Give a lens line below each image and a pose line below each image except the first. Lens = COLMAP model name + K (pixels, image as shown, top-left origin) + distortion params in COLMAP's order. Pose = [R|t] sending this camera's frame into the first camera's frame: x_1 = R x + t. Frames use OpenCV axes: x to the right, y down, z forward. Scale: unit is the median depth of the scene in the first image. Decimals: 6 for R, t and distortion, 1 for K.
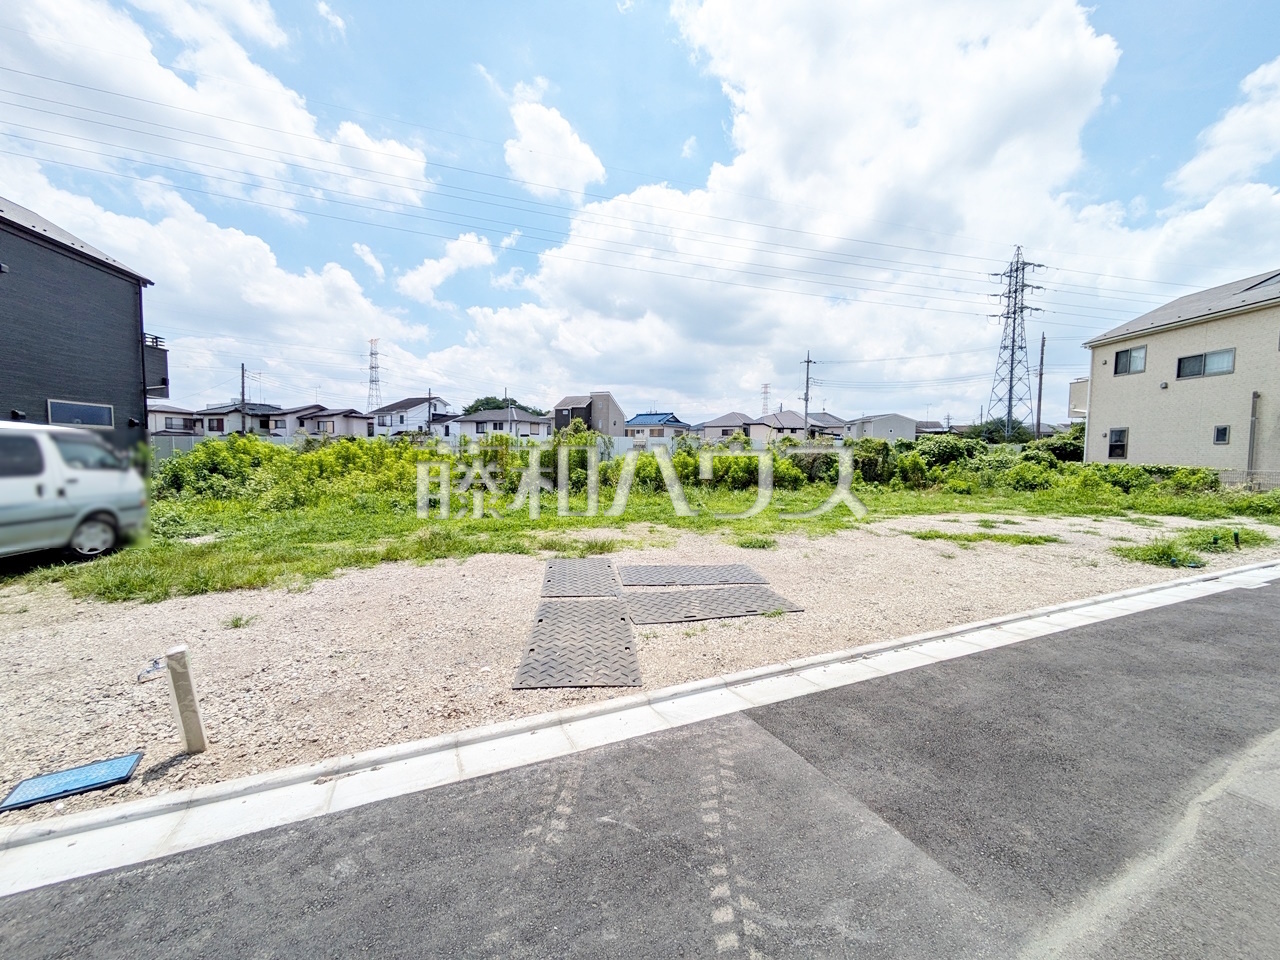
lens RADIAL K [[524.1, 0, 643.4], [0, 524.1, 477.4], [0, 0, 1]] dist [-0.005586, 0.004127]
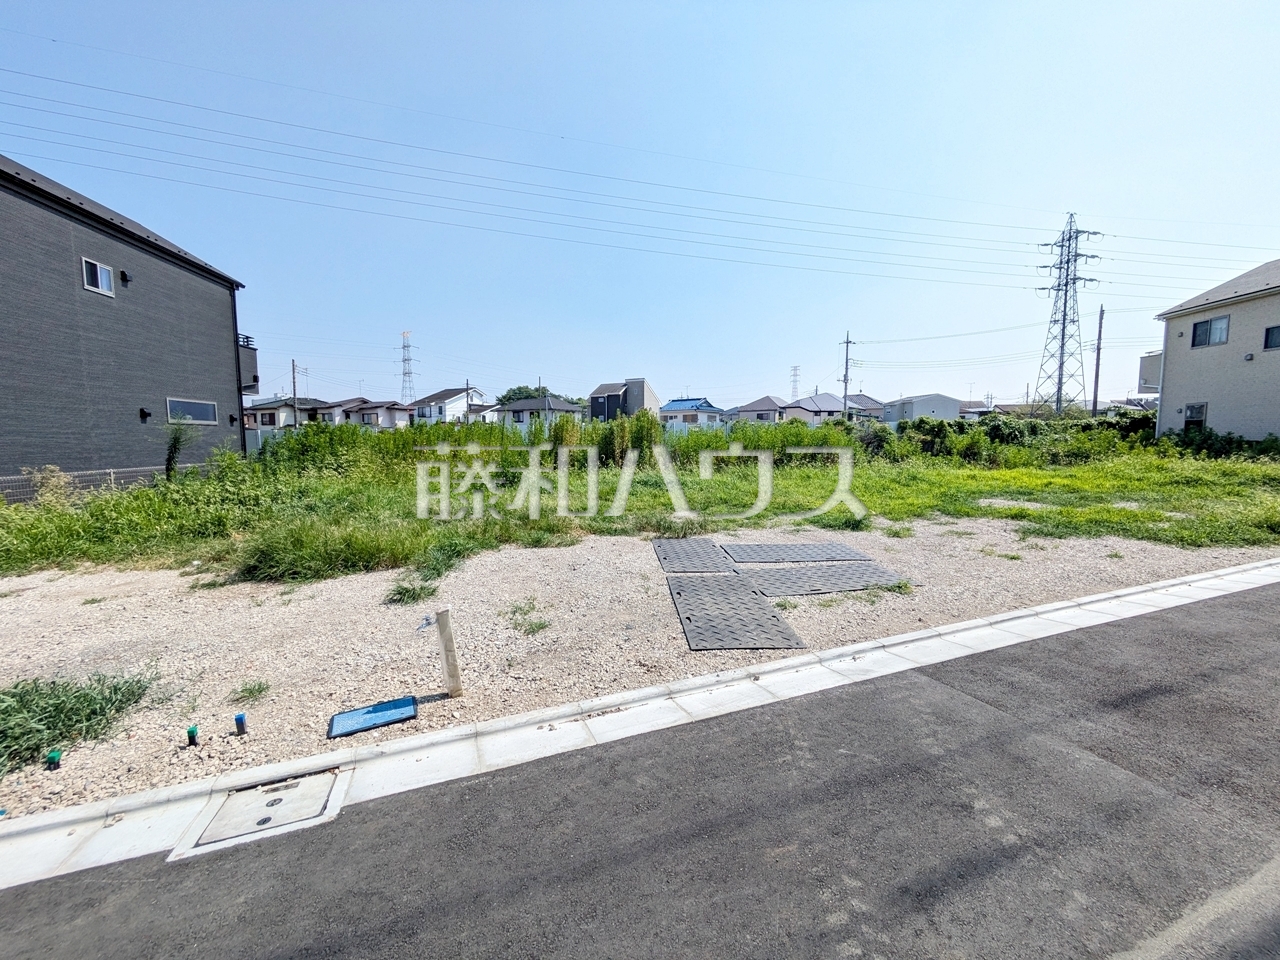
lens RADIAL K [[524.1, 0, 640.1], [0, 524.1, 481.3], [0, 0, 1]] dist [-0.005586, 0.004127]
pose [[0.998326, -0.013254, -0.056303, -0.054039], [0.015107, 0.999353, 0.032626, 0.001682], [0.055835, -0.033422, 0.997880, -0.018925]]
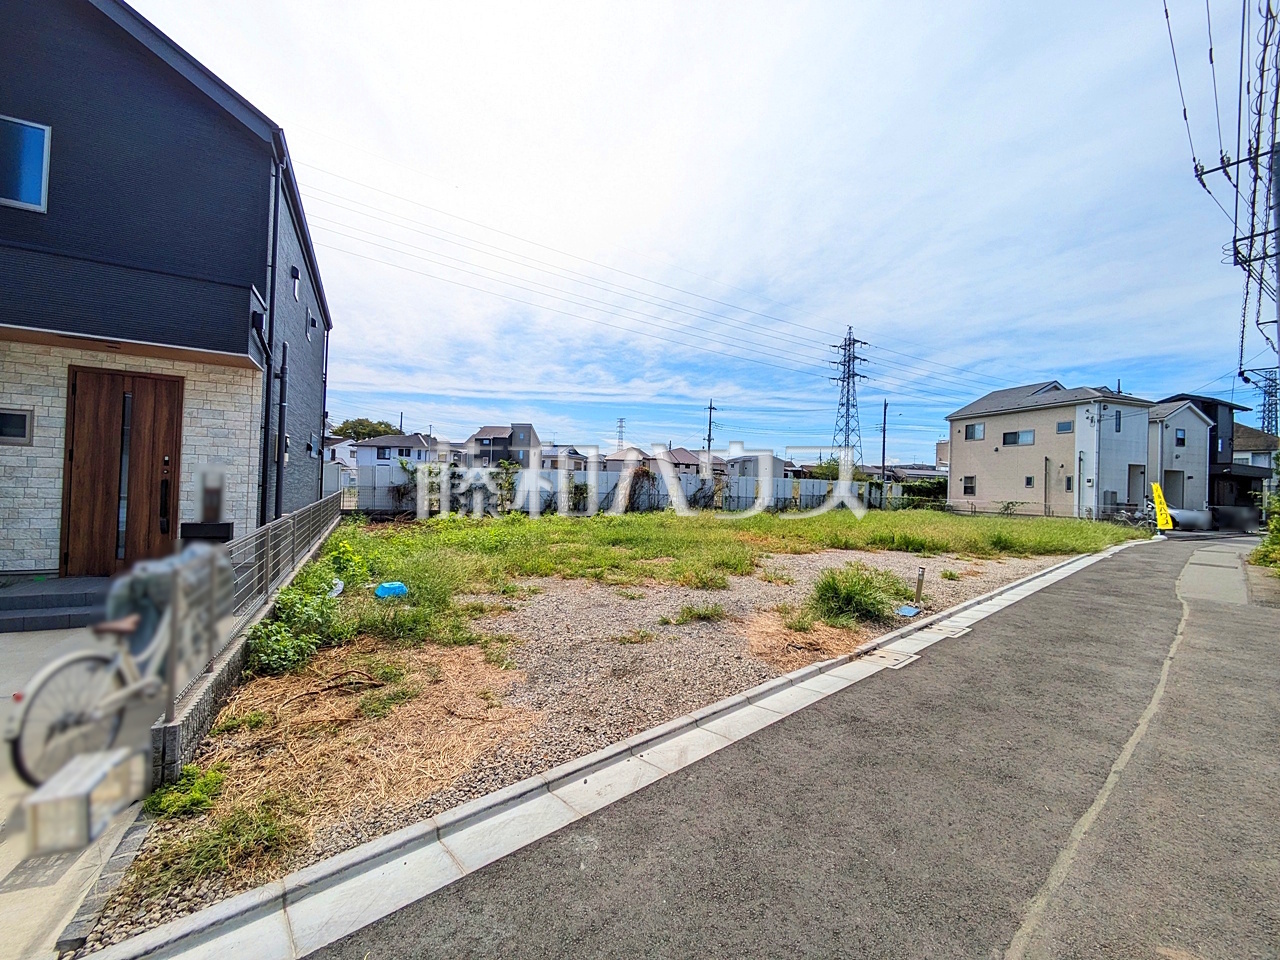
lens RADIAL K [[524.1, 0, 644.6], [0, 524.1, 477.2], [0, 0, 1]] dist [-0.005586, 0.004127]
pose [[0.955908, 0.022954, 0.292766, -0.421803], [-0.005924, 0.998245, -0.058922, 0.005955], [-0.293605, 0.054590, 0.954367, -0.164462]]
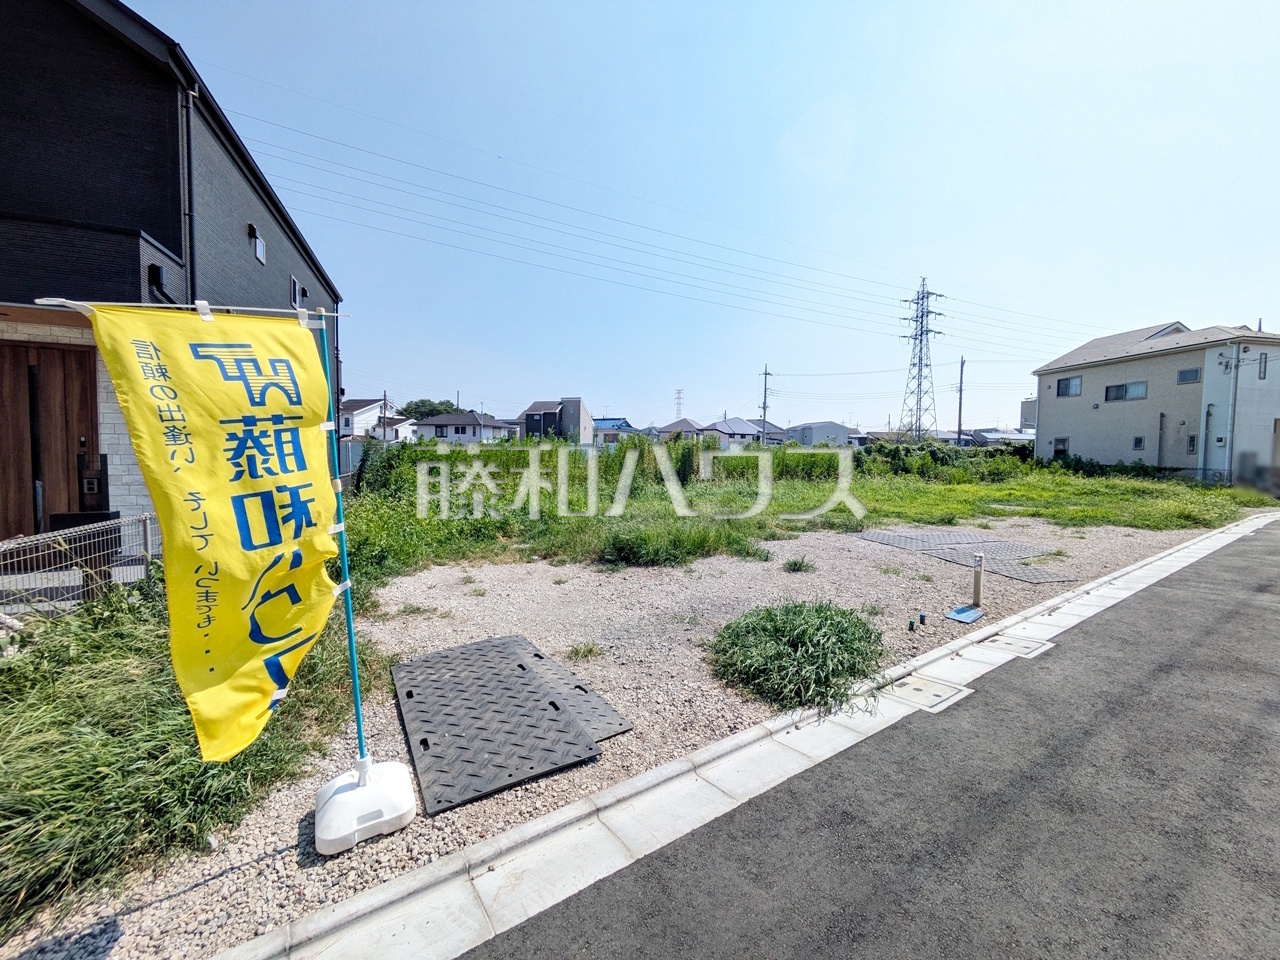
lens RADIAL K [[524.1, 0, 640.8], [0, 524.1, 482.3], [0, 0, 1]] dist [-0.005586, 0.004127]
pose [[0.984699, -0.011179, 0.173907, -0.357194], [0.010814, 0.999937, 0.003049, 0.003318], [-0.173930, -0.001122, 0.984757, -0.110593]]
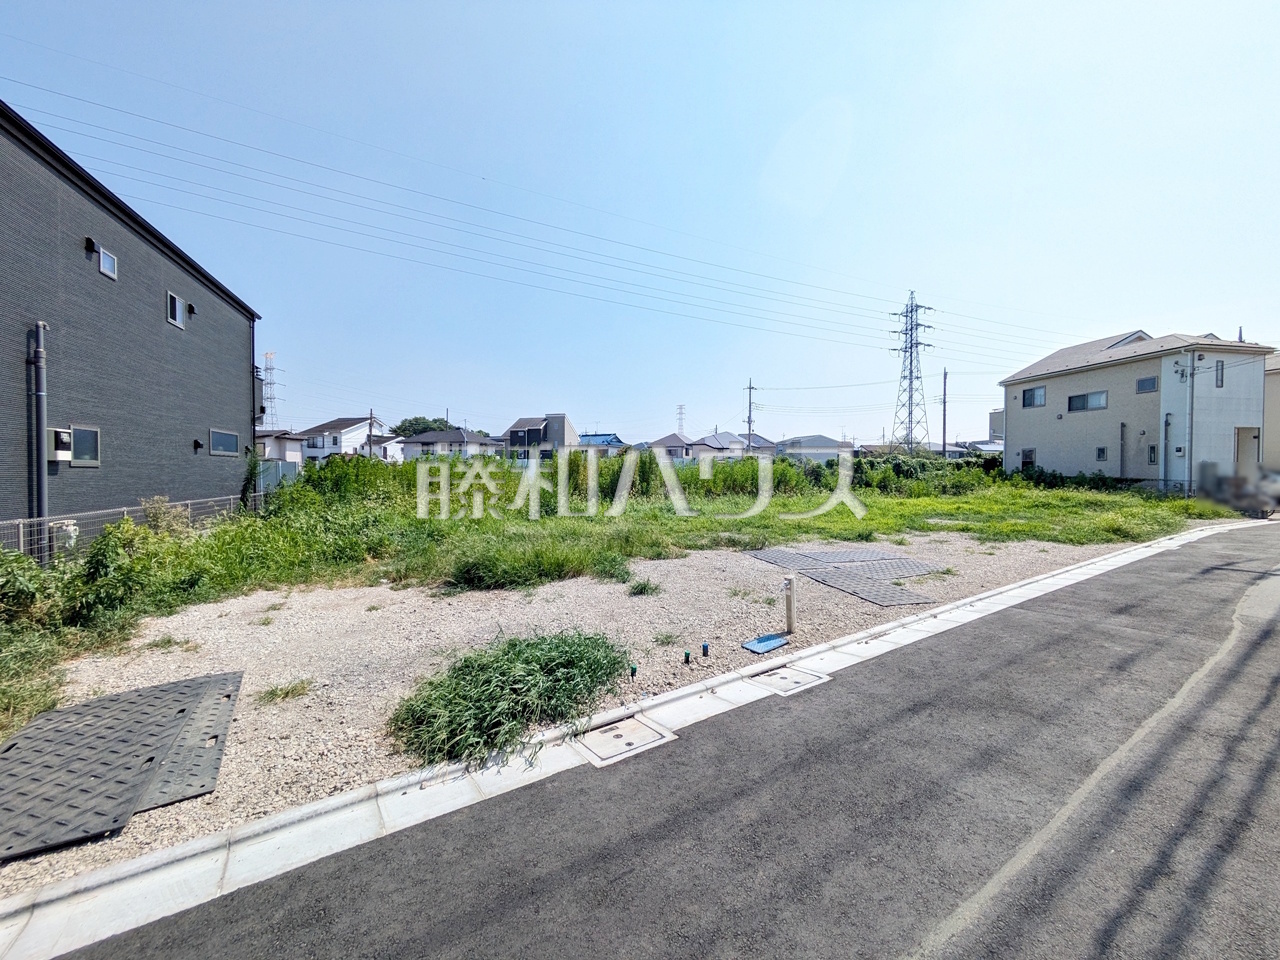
lens RADIAL K [[524.1, 0, 643.7], [0, 524.1, 482.5], [0, 0, 1]] dist [-0.005586, 0.004127]
pose [[0.985637, -0.015596, 0.168157, -0.242038], [0.020171, 0.999470, -0.025534, 0.003163], [-0.167670, 0.028559, 0.985429, -0.110942]]
